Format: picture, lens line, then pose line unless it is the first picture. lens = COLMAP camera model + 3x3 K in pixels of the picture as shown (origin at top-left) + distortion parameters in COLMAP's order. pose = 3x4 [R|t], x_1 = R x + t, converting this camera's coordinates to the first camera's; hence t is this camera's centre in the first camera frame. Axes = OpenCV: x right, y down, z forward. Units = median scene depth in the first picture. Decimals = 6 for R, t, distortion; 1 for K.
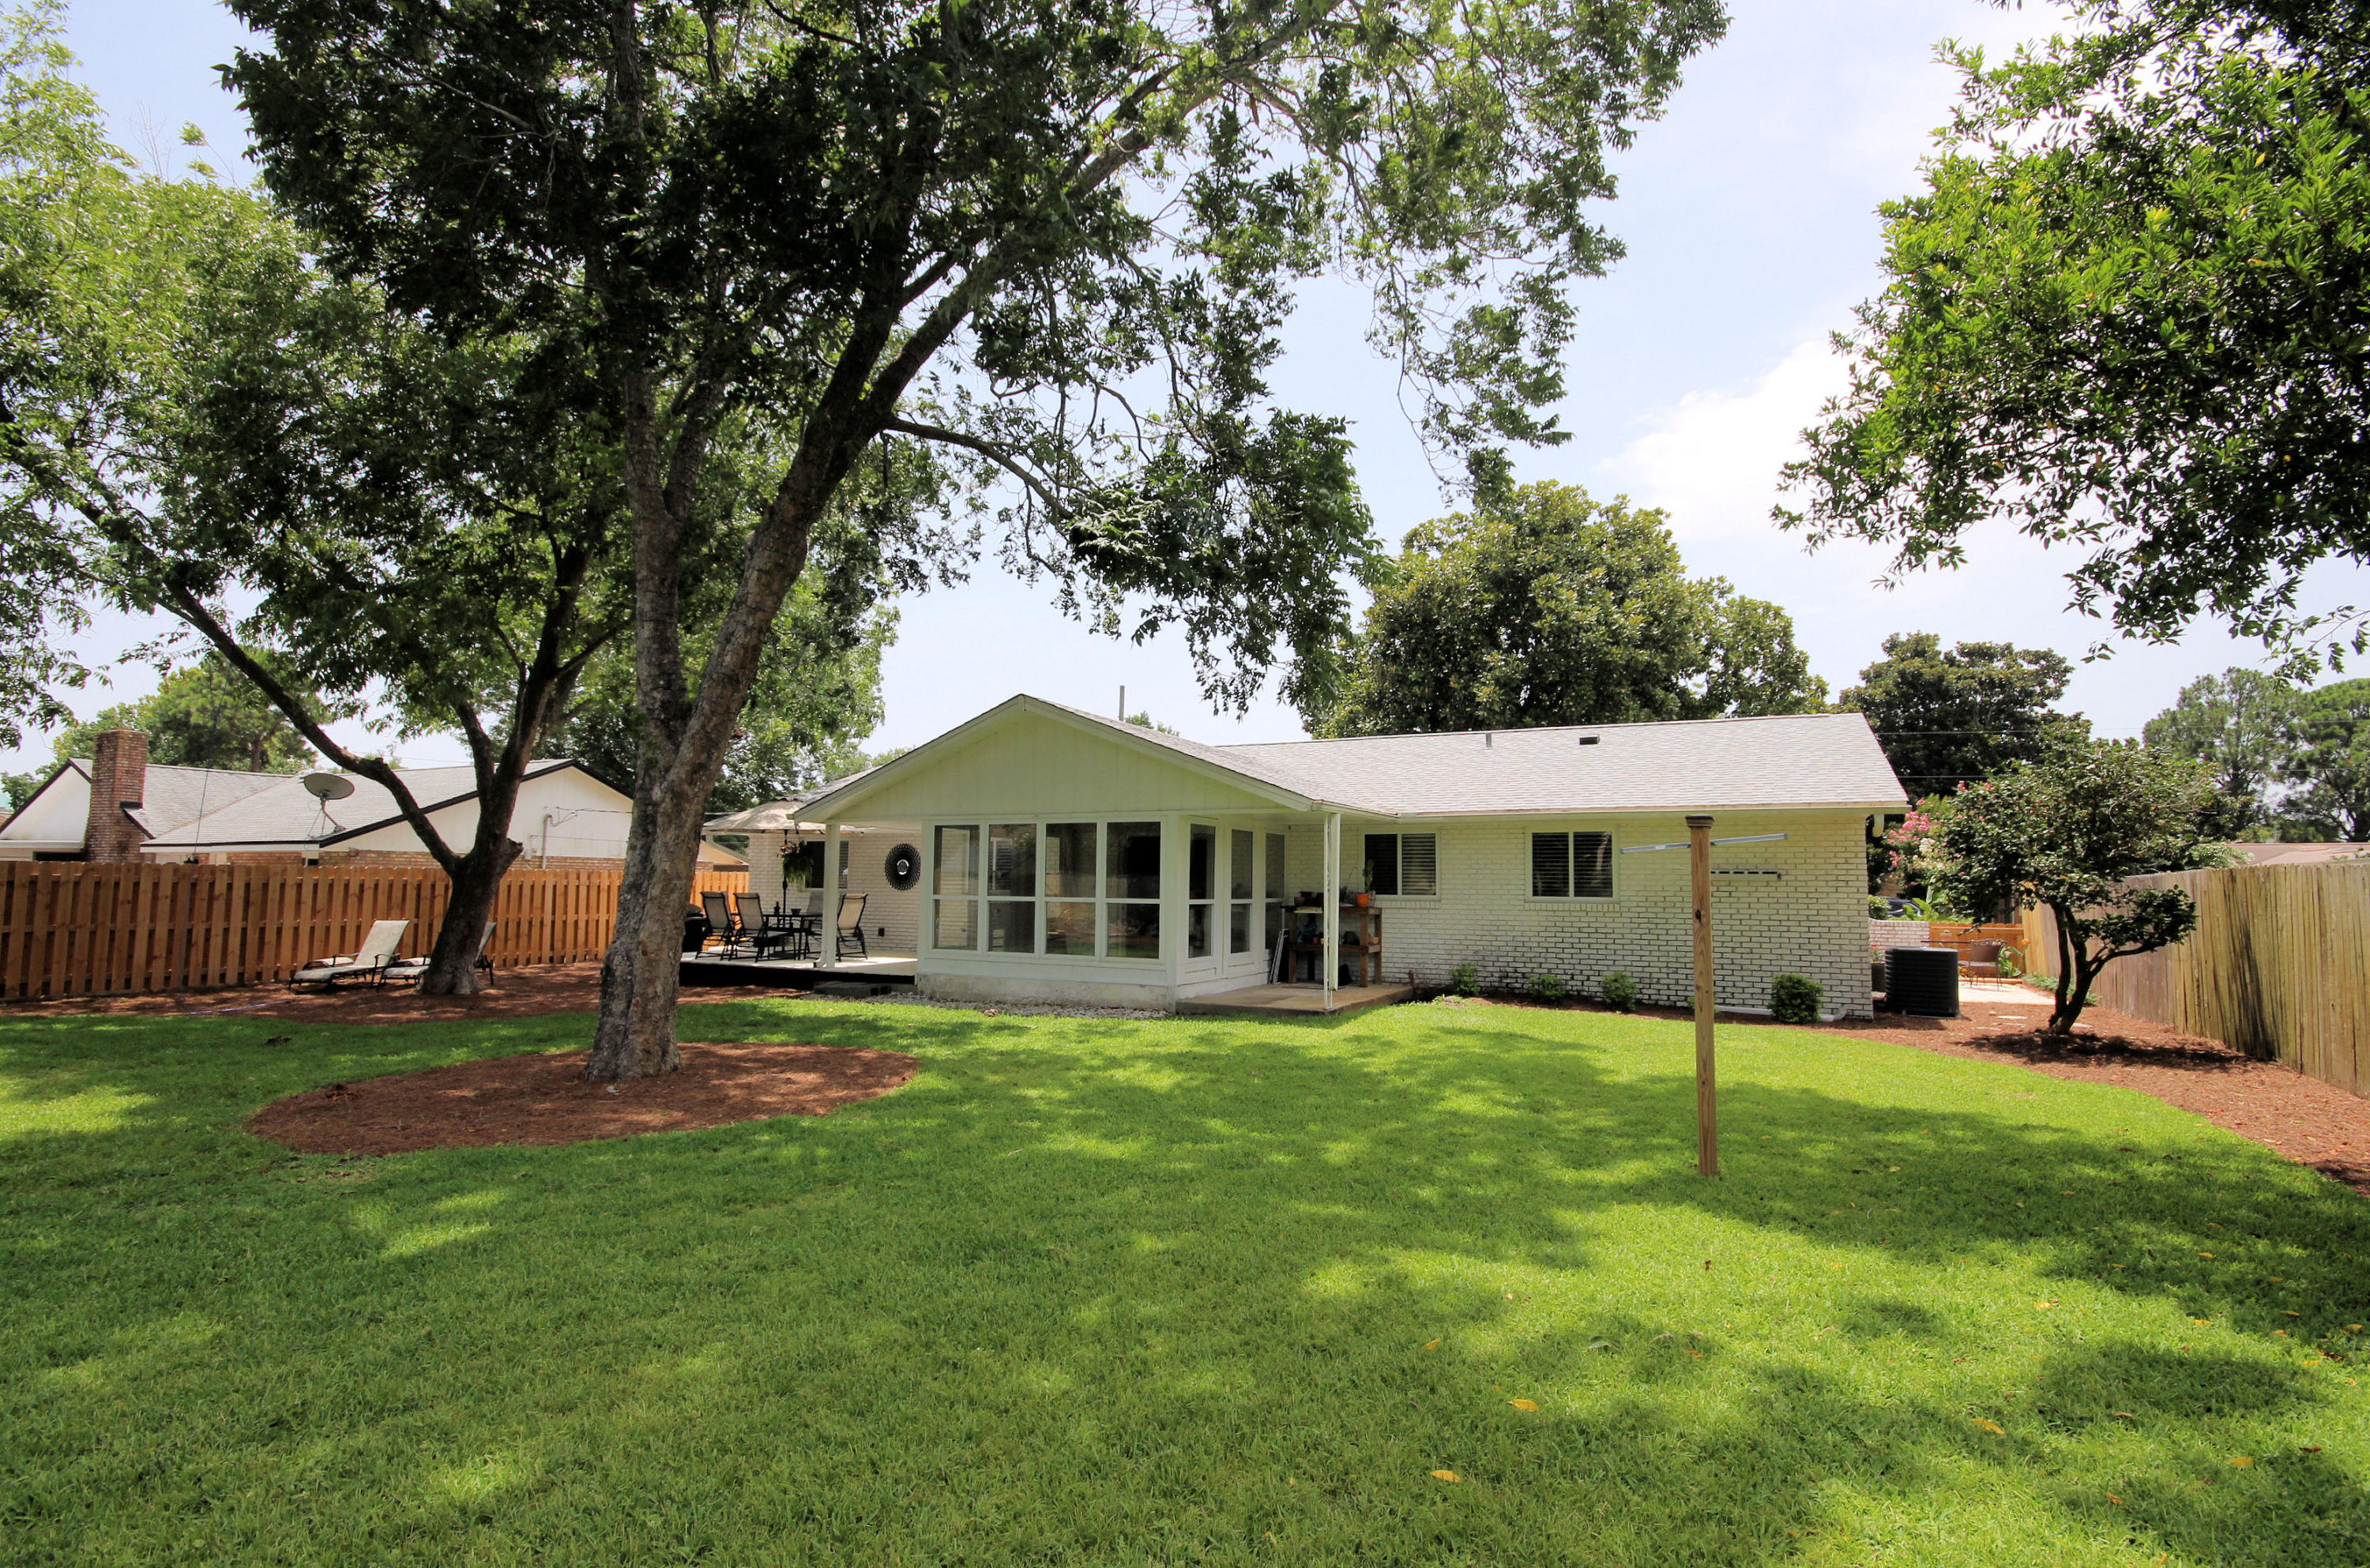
lens RADIAL K [[1123.5, 0, 1175.0], [0, 1123.5, 797.3], [0, 0, 1]] dist [-0.000392, -0.002035]
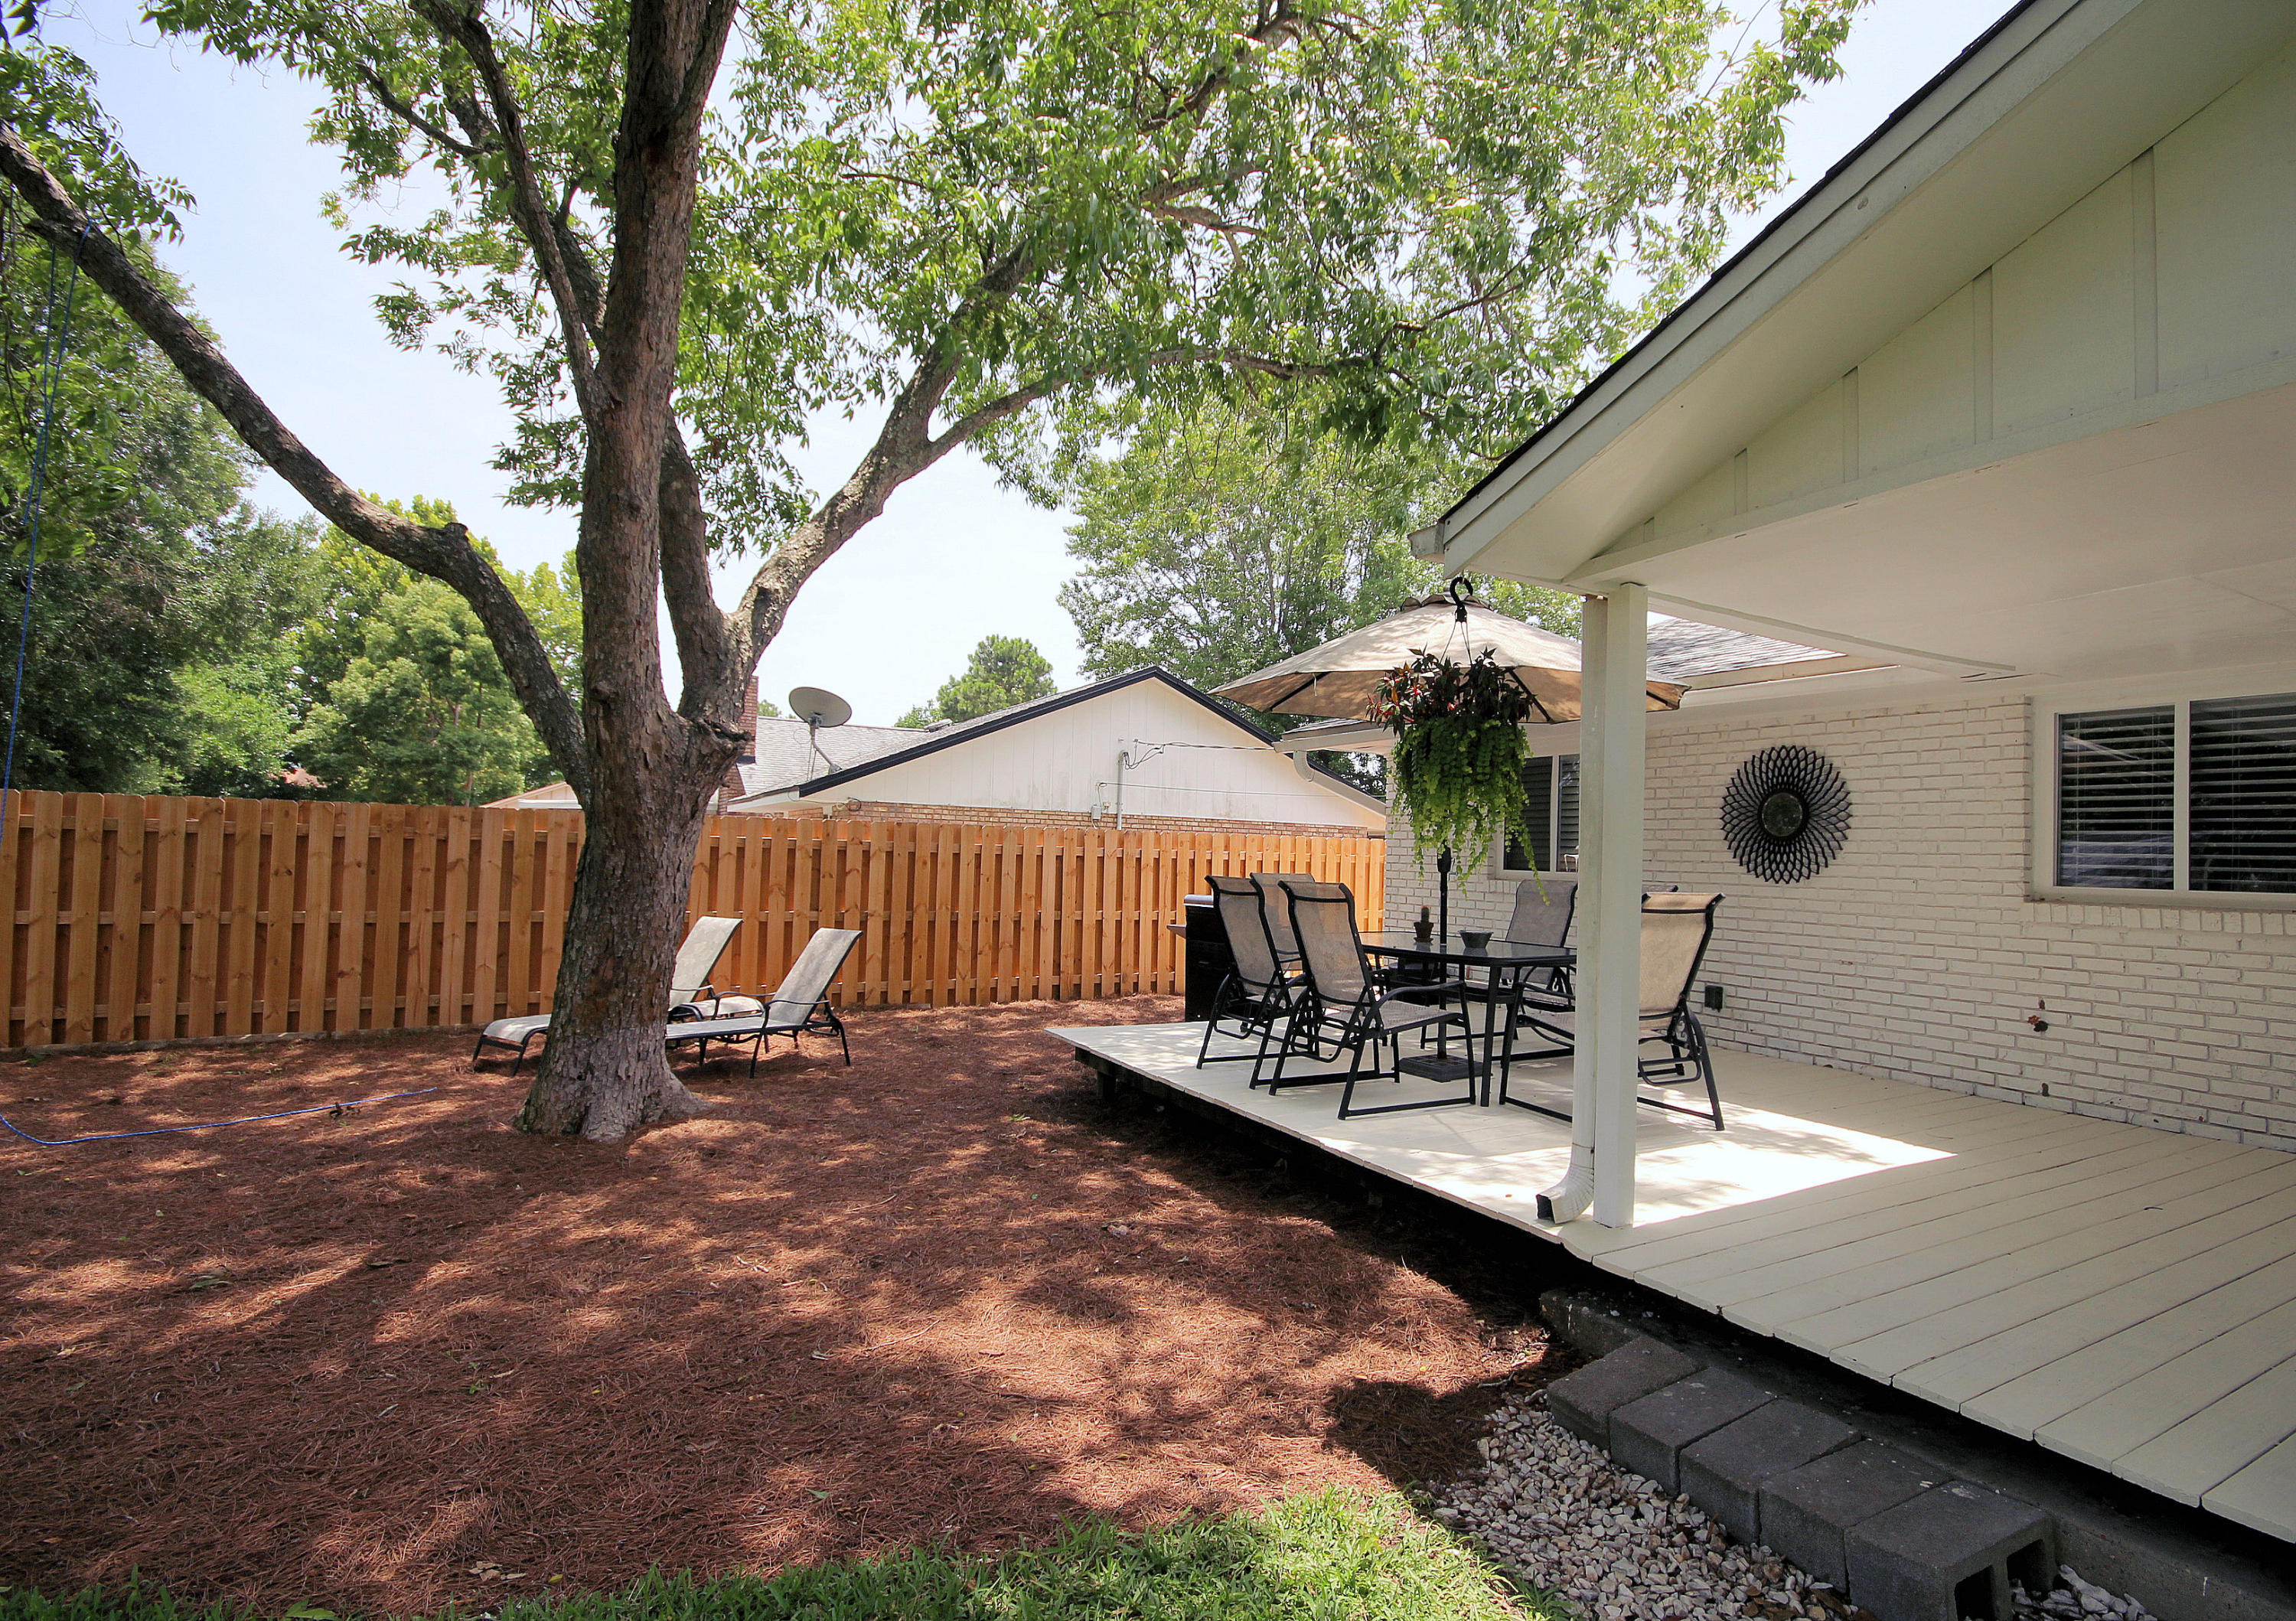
lens RADIAL K [[1115.3, 0, 1159.6], [0, 1115.3, 823.8], [0, 0, 1]] dist [0.002593, 0.000091]
pose [[0.805668, -0.006673, -0.592330, -0.246146], [0.029963, 0.999116, 0.029498, 0.062443], [0.591609, -0.041514, 0.805155, 0.767305]]
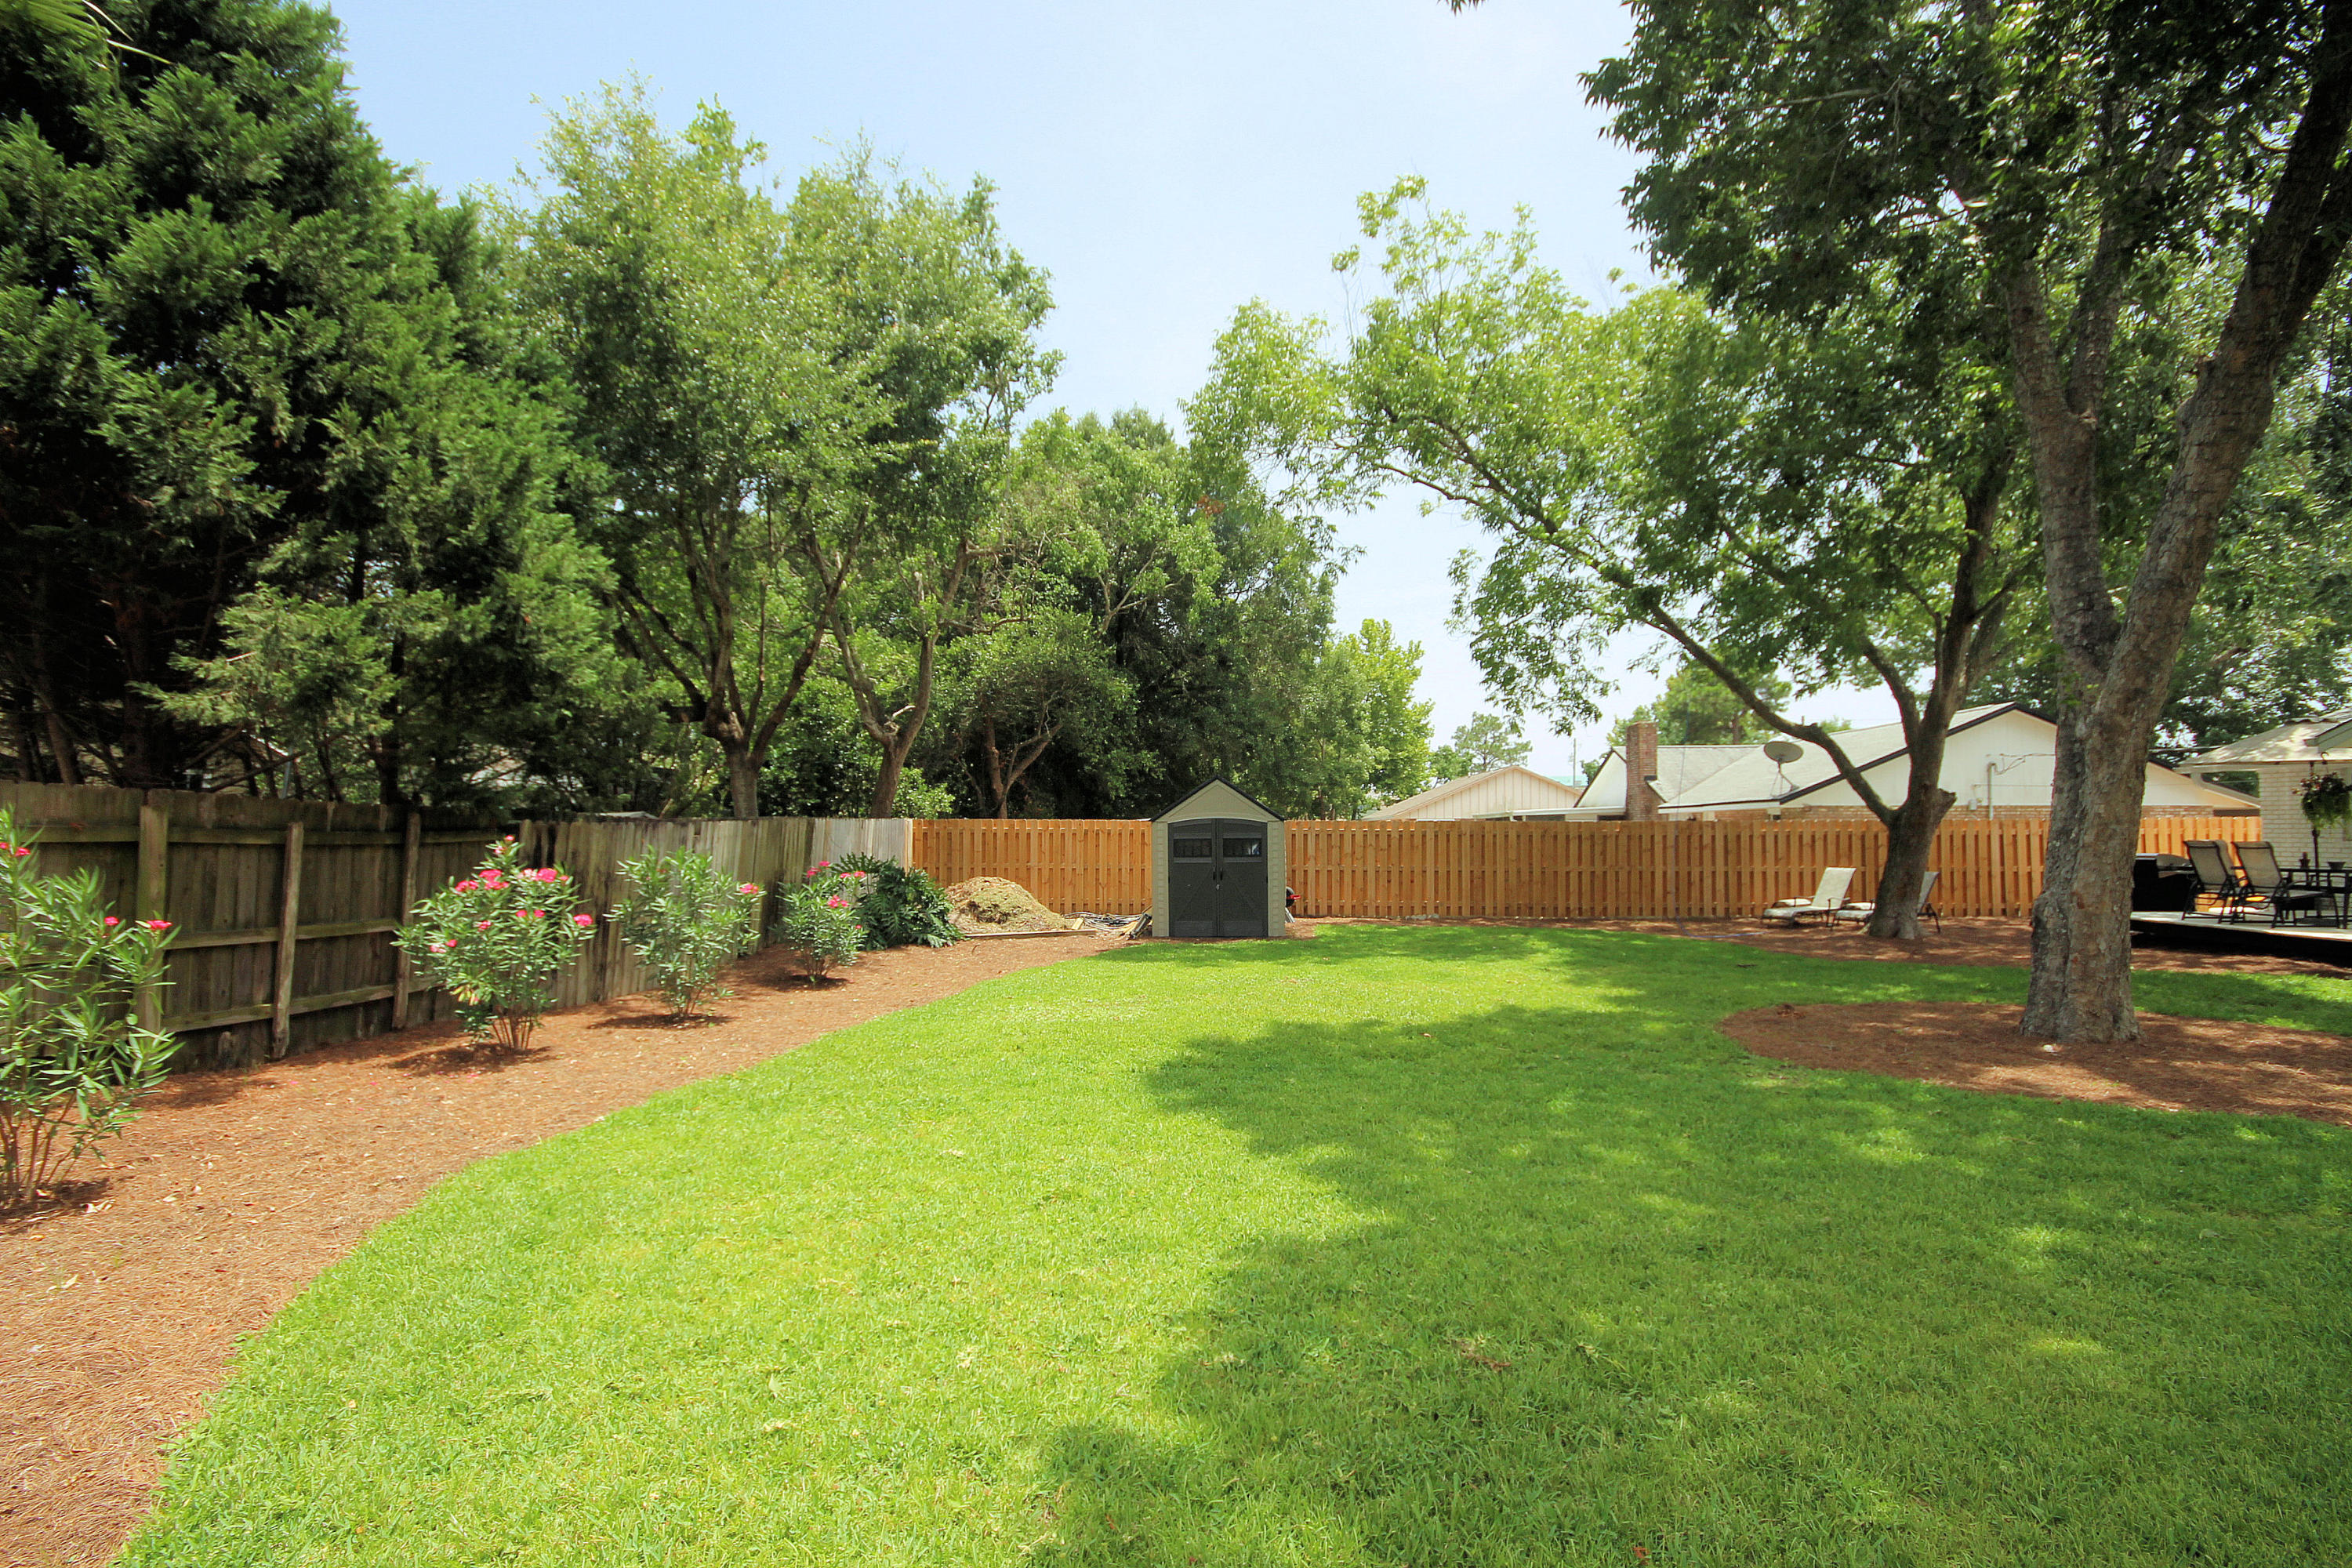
lens RADIAL K [[1070.9, 0, 1178.8], [0, 1070.9, 791.5], [0, 0, 1]] dist [-0.016639, -0.001417]
pose [[0.384480, -0.046486, -0.921962, 0.021049], [0.078197, 0.996782, -0.017649, 0.002614], [0.919815, -0.065309, 0.386878, 0.002916]]
